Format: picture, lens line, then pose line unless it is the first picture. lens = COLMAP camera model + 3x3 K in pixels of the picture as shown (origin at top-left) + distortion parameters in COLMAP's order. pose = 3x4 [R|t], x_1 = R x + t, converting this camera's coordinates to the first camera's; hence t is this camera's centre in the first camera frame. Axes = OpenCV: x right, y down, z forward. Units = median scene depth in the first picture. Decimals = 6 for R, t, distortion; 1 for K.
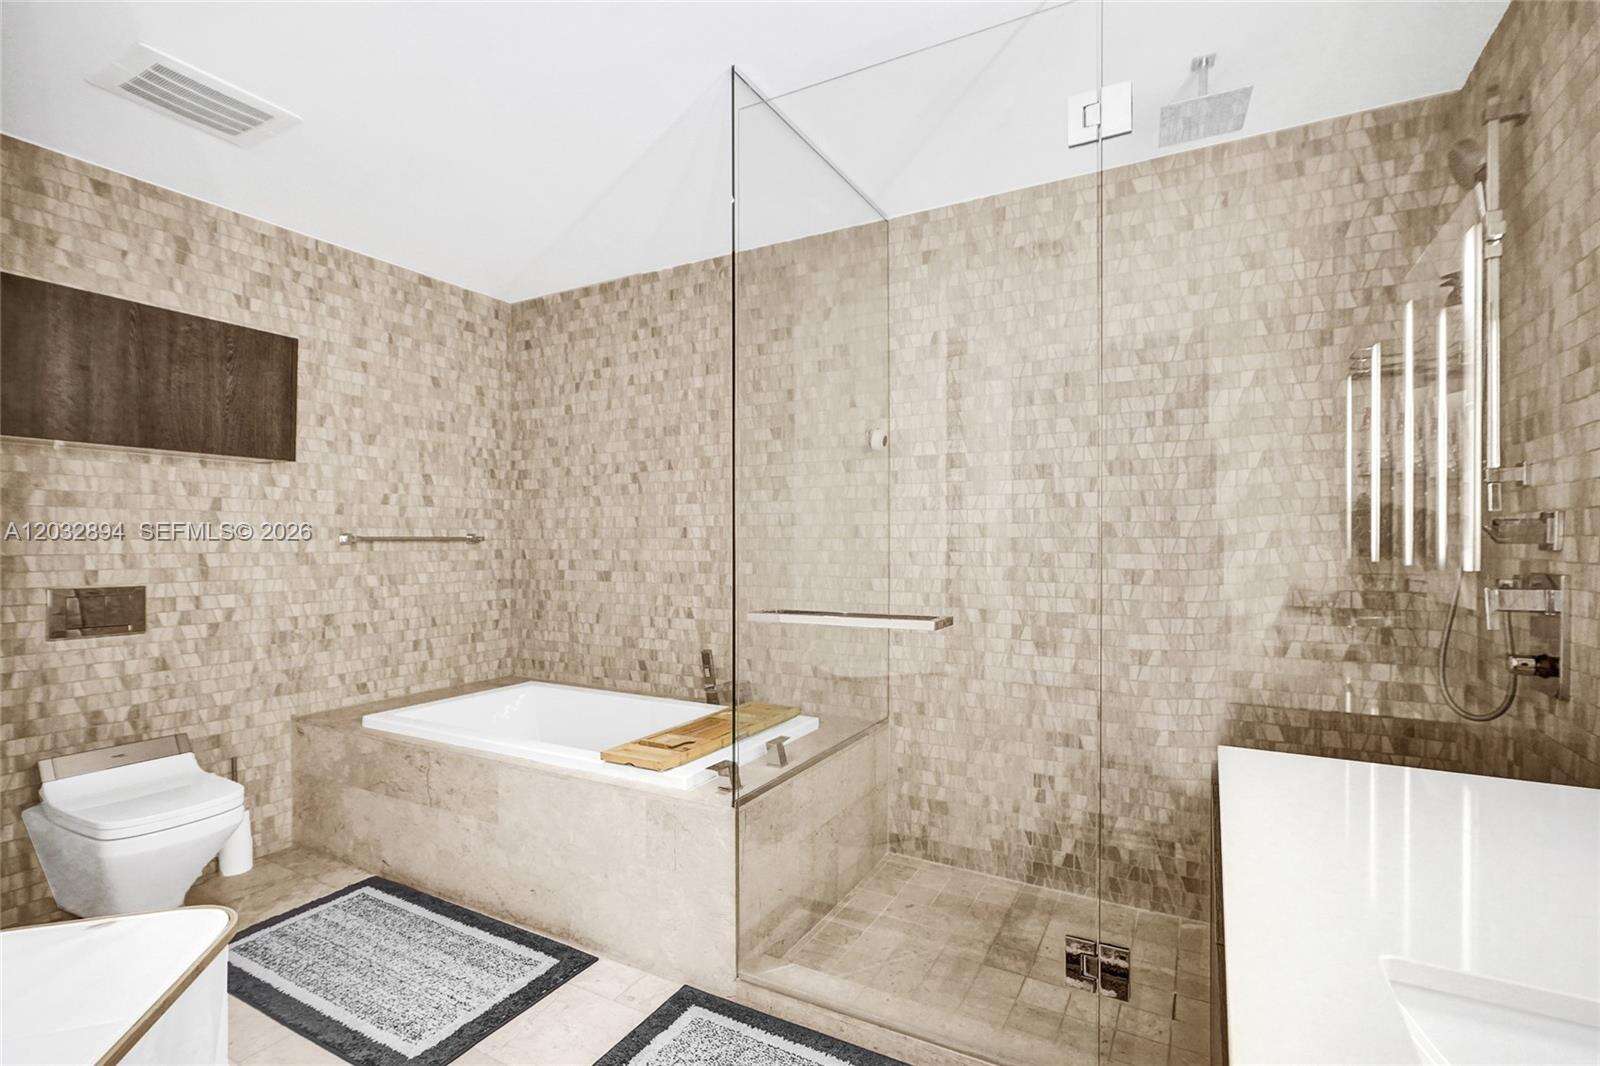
lens RADIAL K [[740.1, 0, 805.4], [0, 740.1, 539.7], [0, 0, 1]] dist [-0.003090, 0.000083]
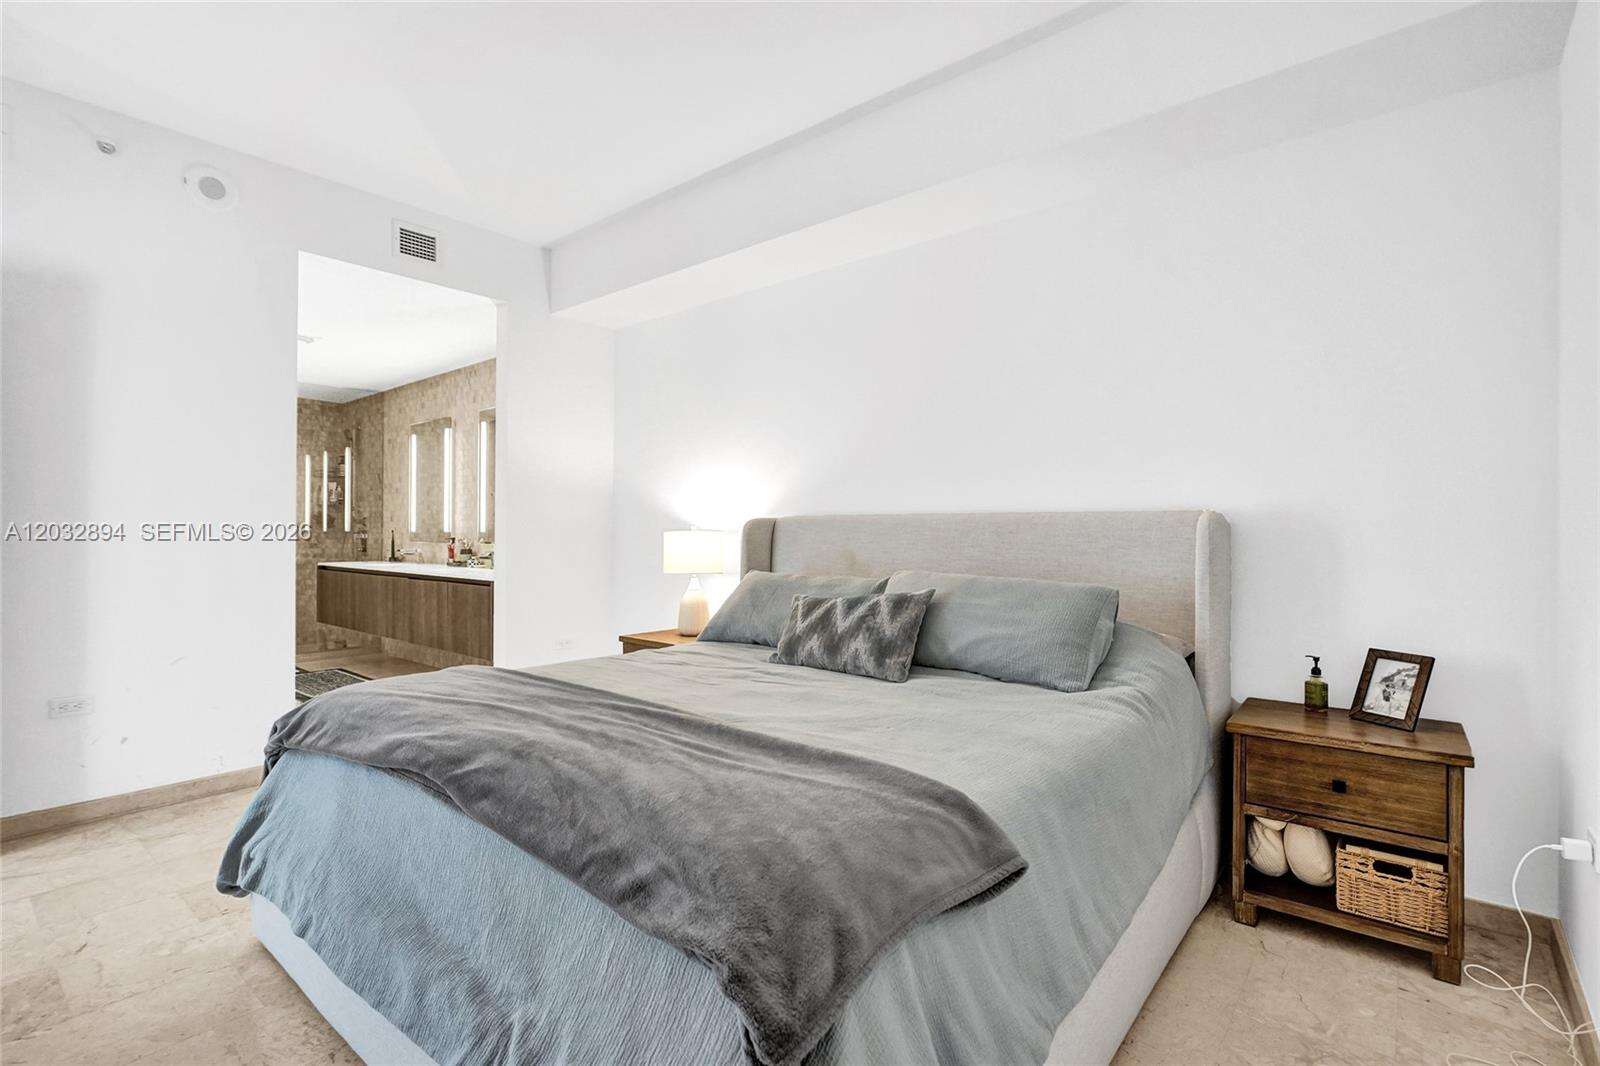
lens RADIAL K [[740.1, 0, 805.4], [0, 740.1, 539.7], [0, 0, 1]] dist [-0.003090, 0.000083]
pose [[0.199040, -0.002074, 0.979989, -2.911467], [-0.006768, 0.999971, 0.003491, 0.063769], [-0.979968, -0.007327, 0.199020, -2.573557]]
